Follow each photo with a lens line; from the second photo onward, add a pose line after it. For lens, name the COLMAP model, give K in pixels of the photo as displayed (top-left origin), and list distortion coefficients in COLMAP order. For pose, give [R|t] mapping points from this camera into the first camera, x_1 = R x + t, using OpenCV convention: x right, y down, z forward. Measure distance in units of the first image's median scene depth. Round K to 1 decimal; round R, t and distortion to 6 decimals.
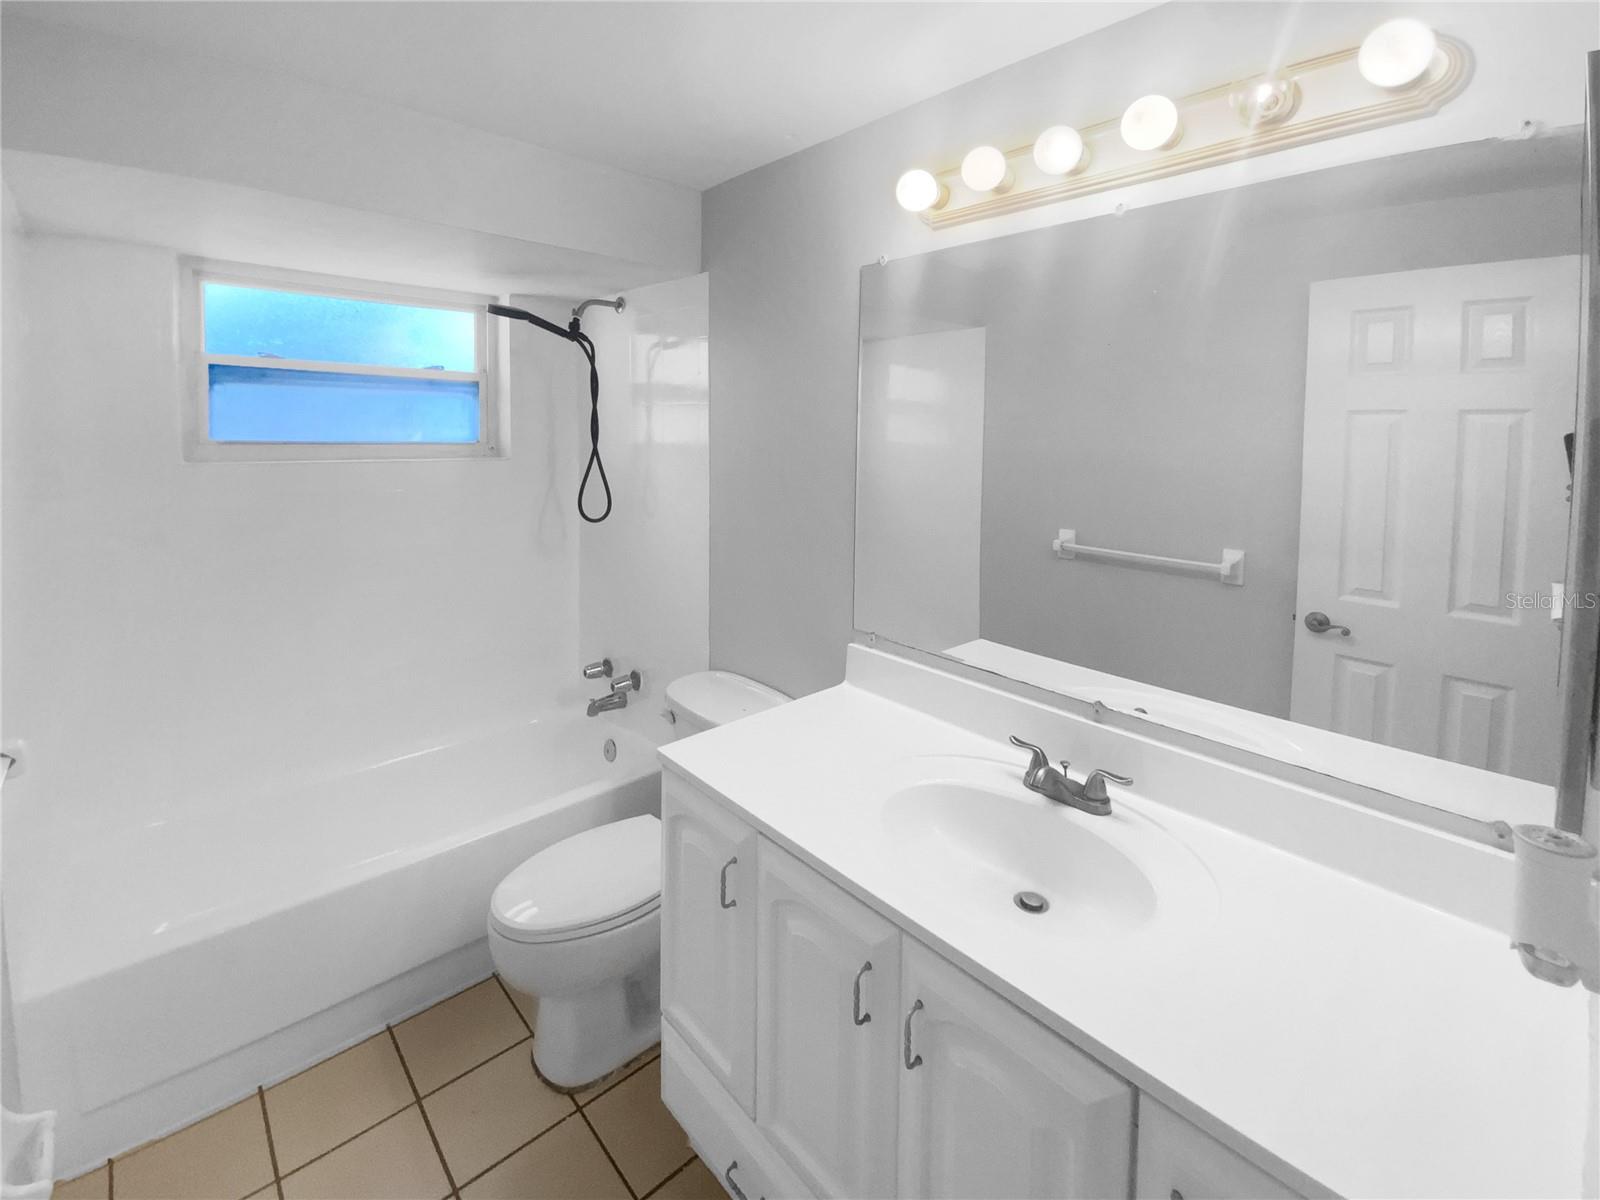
lens RADIAL K [[692.4, 0, 800.0], [0, 692.4, 600.0], [0, 0, 1]] dist [-0.000312, -0.000052]
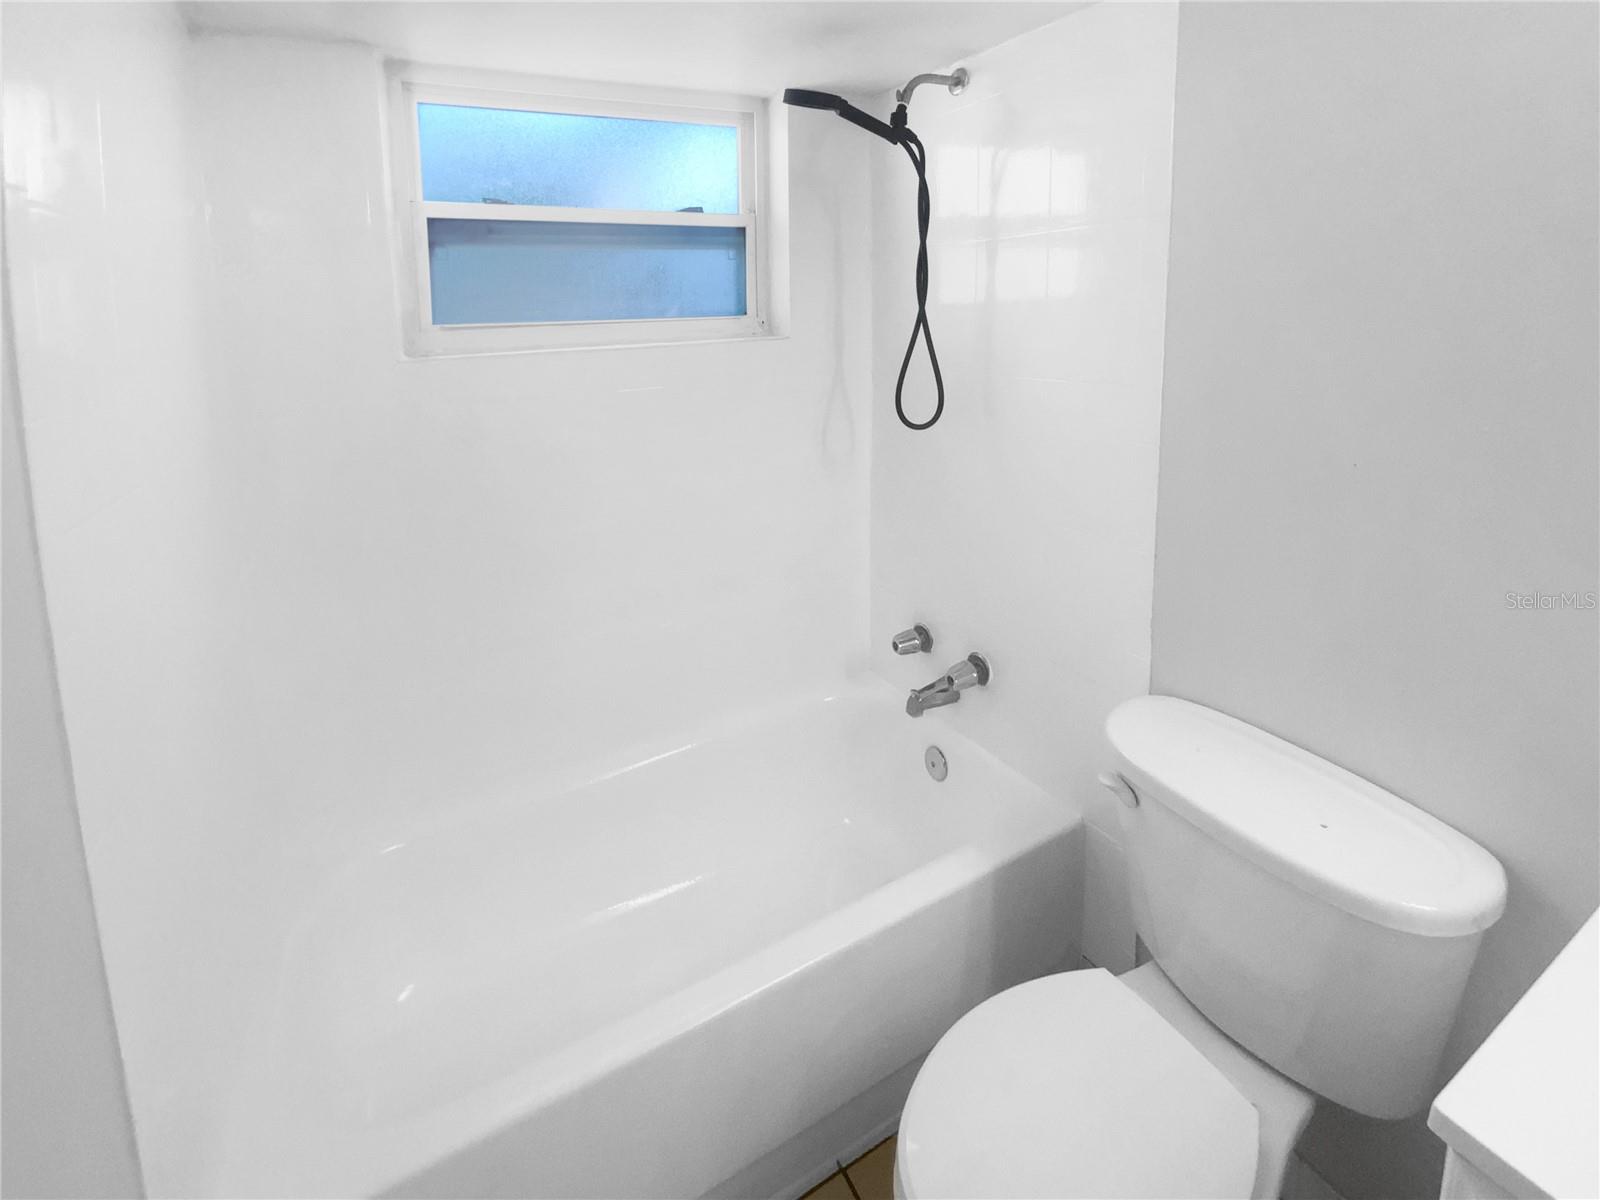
lens RADIAL K [[724.0, 0, 800.0], [0, 724.0, 600.0], [0, 0, 1]] dist [-0.019585, -0.000173]
pose [[0.964214, 0.055921, -0.259161, -0.217107], [-0.015948, 0.987966, 0.153845, -0.054600], [0.264645, -0.144206, 0.953503, 0.276122]]
